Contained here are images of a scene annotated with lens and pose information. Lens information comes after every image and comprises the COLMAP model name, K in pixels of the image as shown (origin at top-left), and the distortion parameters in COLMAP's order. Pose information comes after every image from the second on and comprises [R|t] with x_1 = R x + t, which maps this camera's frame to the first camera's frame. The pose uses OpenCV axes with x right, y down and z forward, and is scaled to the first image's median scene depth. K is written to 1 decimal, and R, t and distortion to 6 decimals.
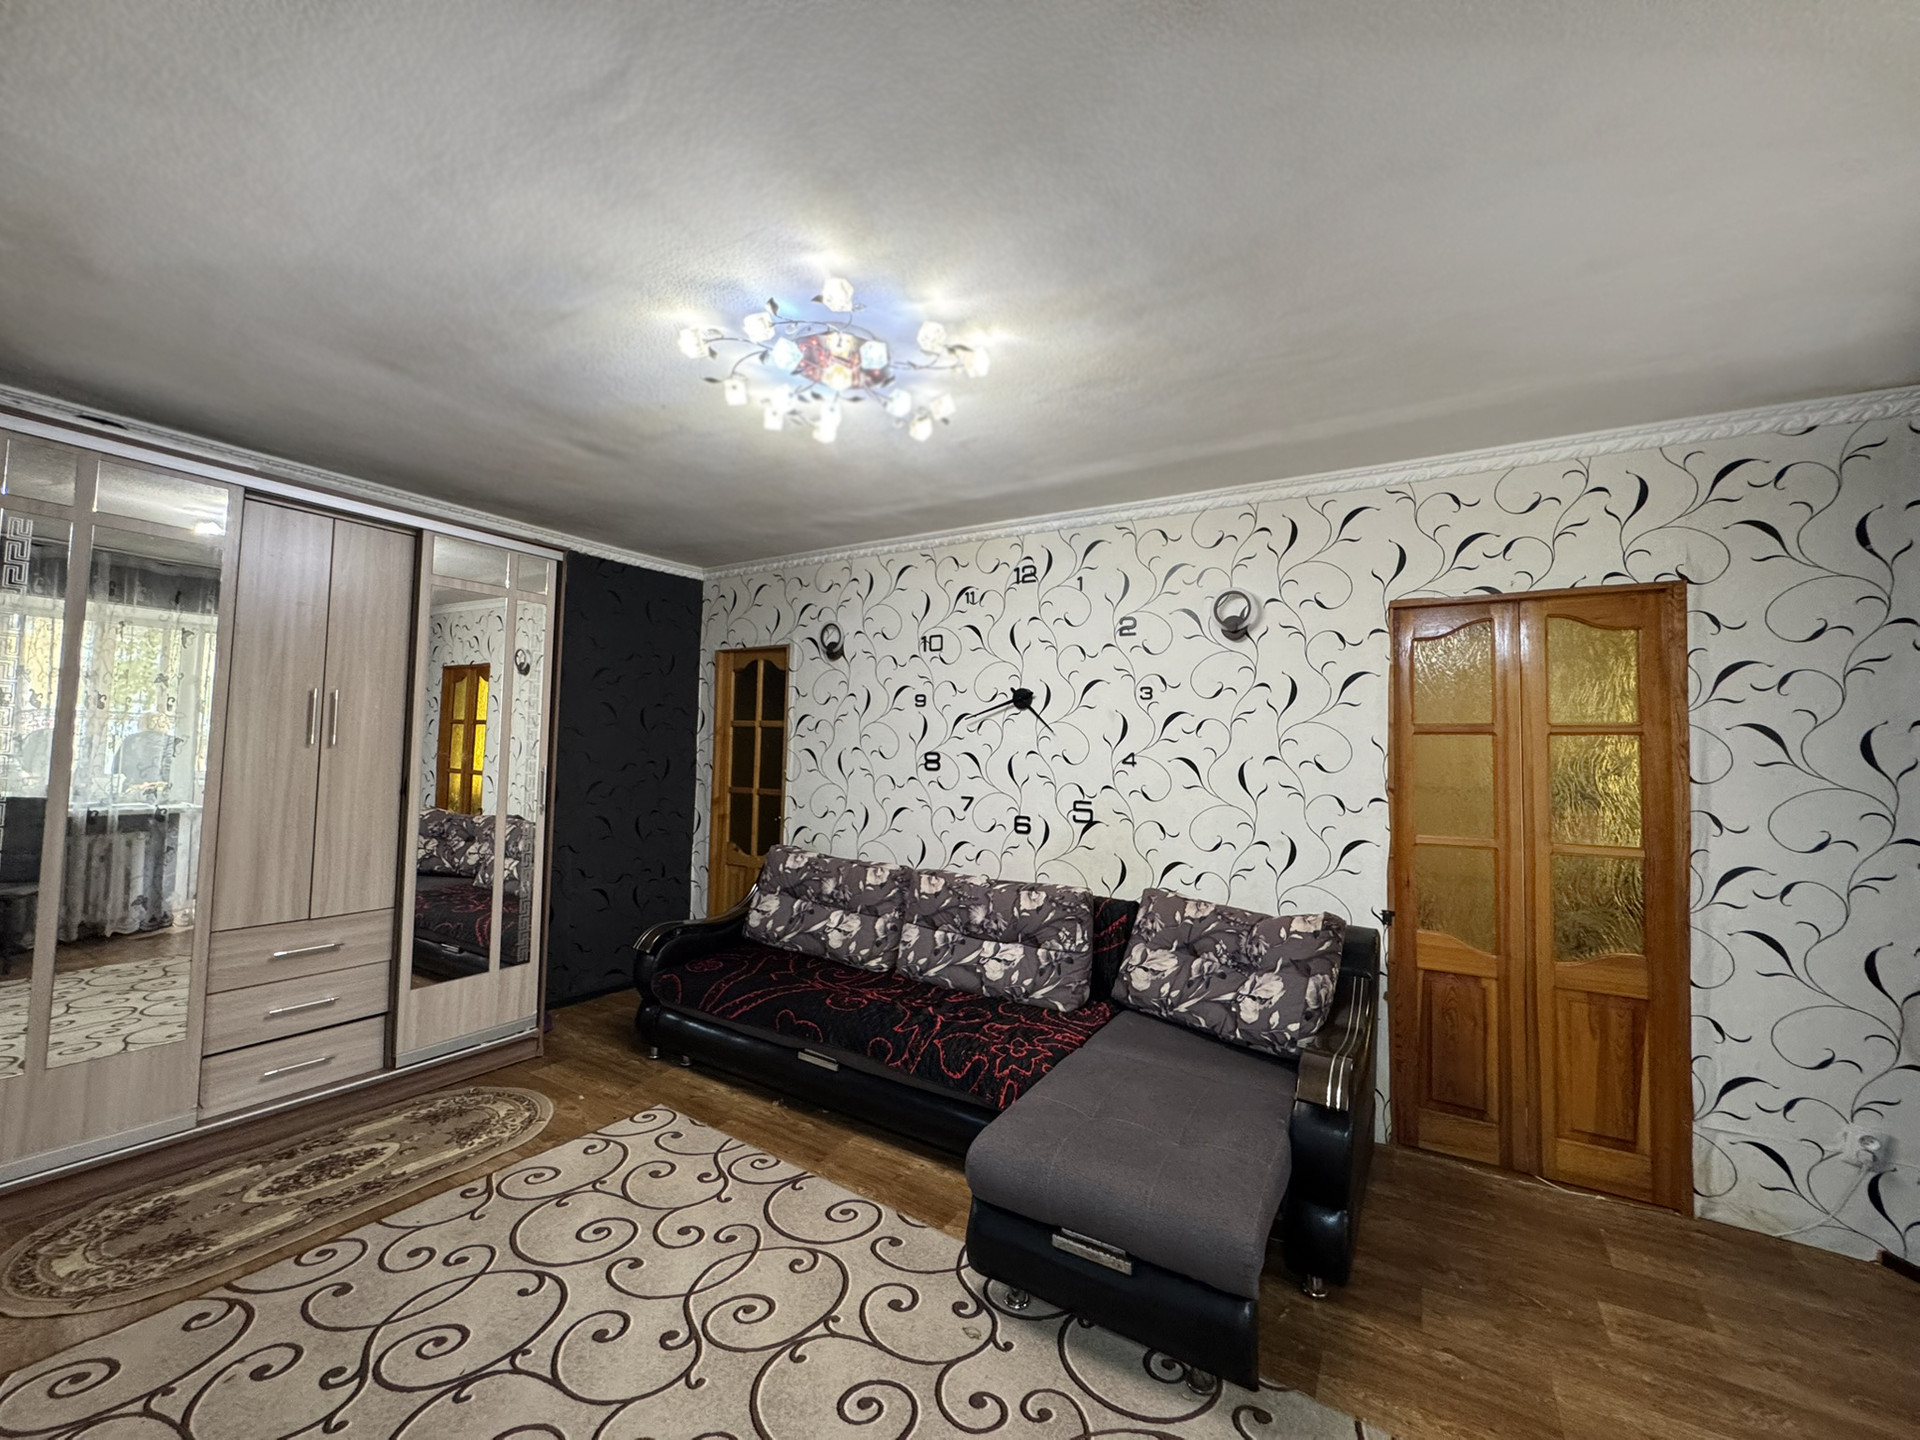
lens RADIAL K [[765.9, 0, 954.2], [0, 765.9, 718.0], [0, 0, 1]] dist [-0.001330, 0.000370]
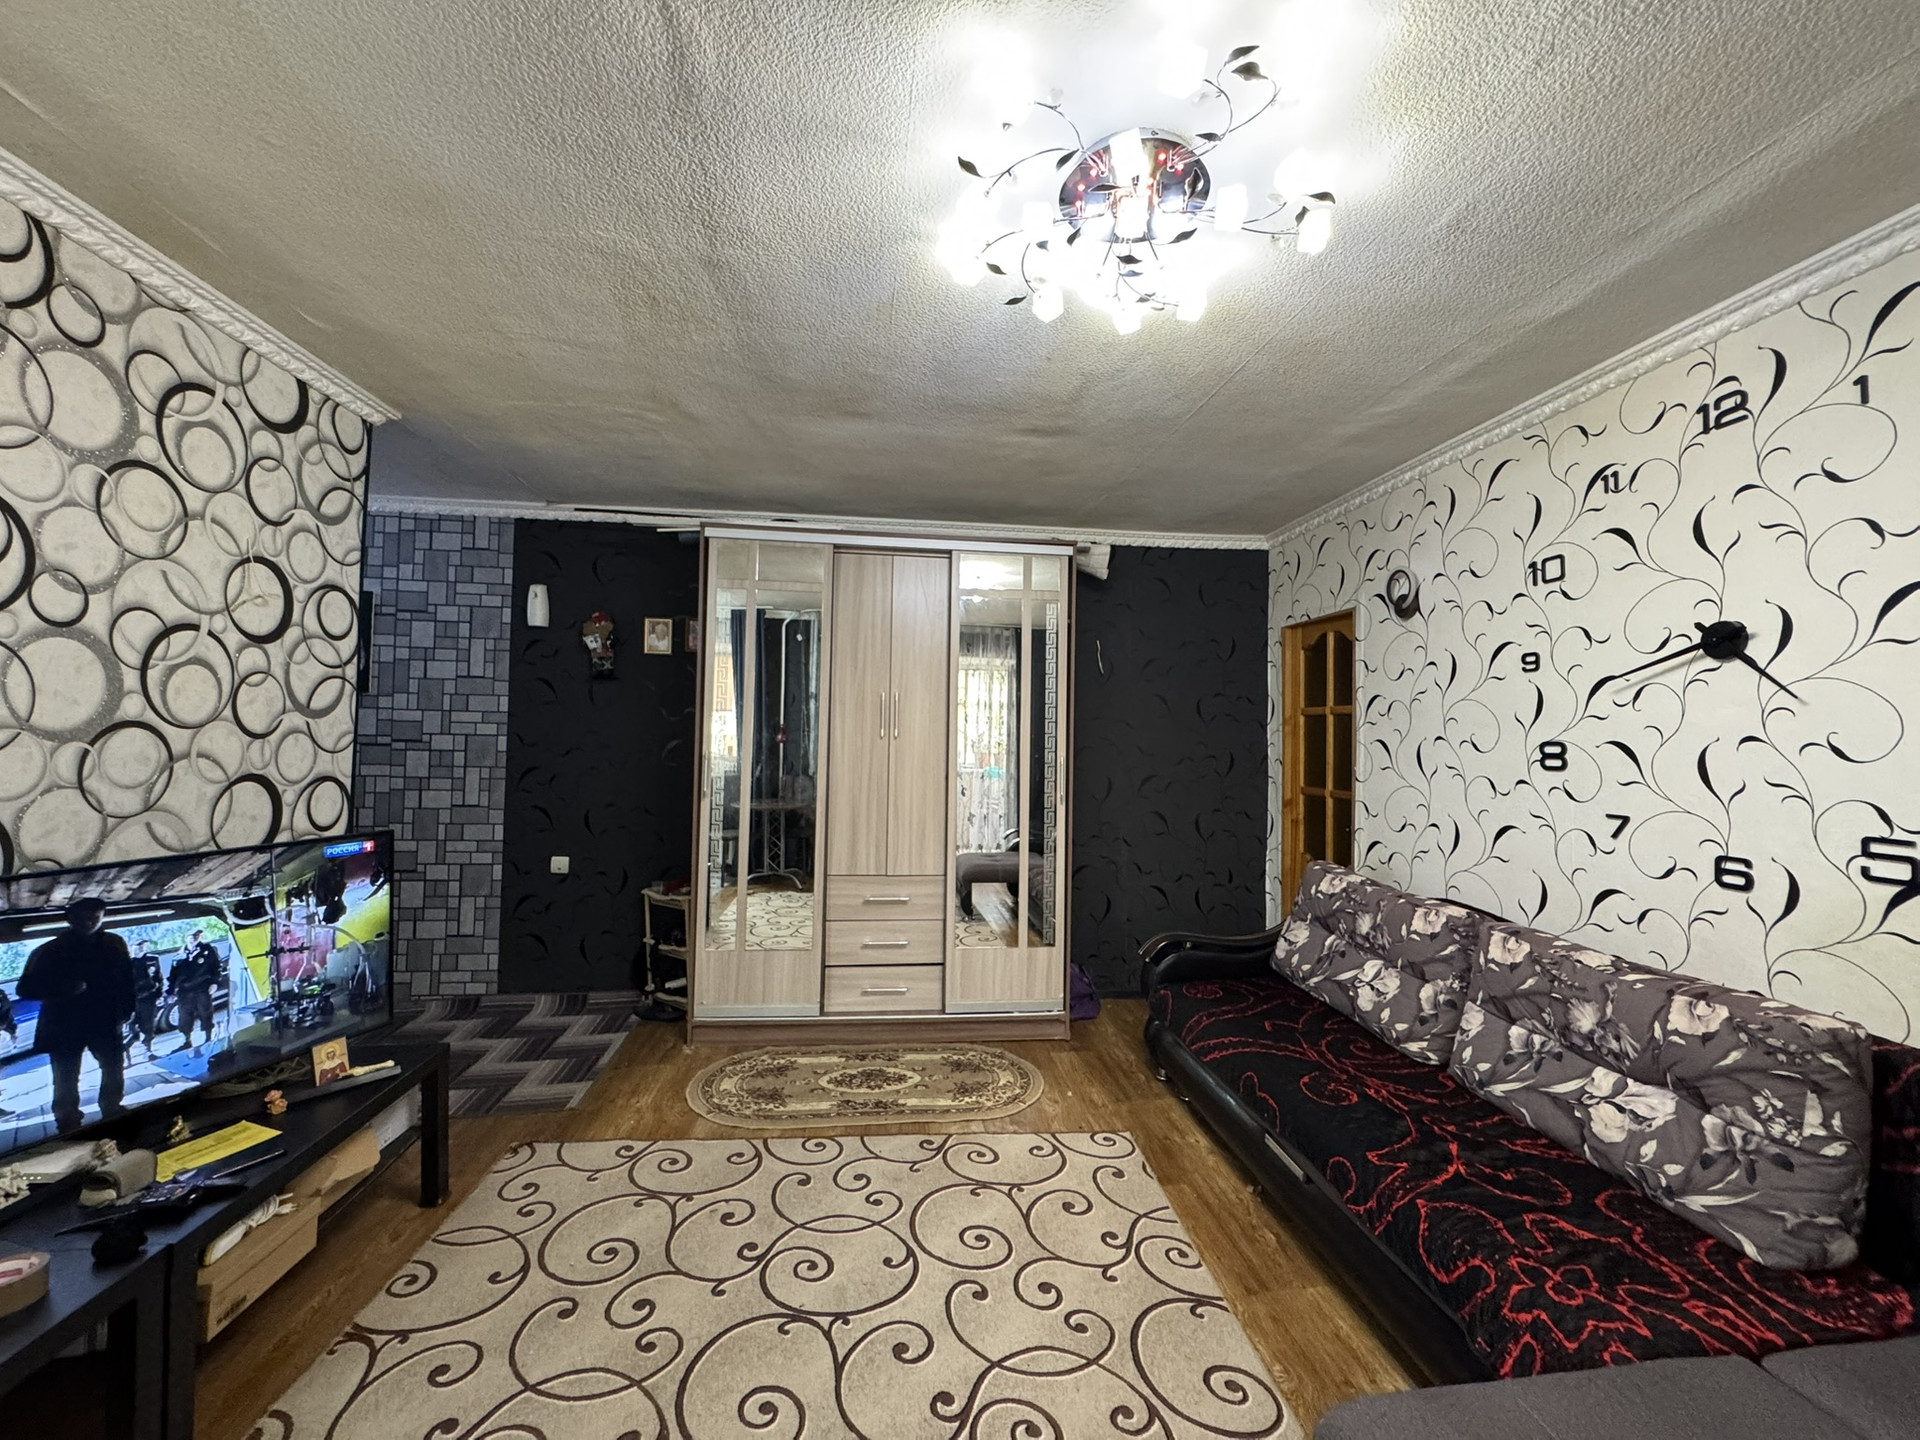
lens RADIAL K [[765.9, 0, 963.2], [0, 765.9, 716.9], [0, 0, 1]] dist [-0.001330, 0.000370]
pose [[0.623109, -0.033573, -0.781414, 0.199854], [0.030398, 0.999363, -0.018697, 0.025985], [0.781544, -0.012103, 0.623733, 0.273237]]
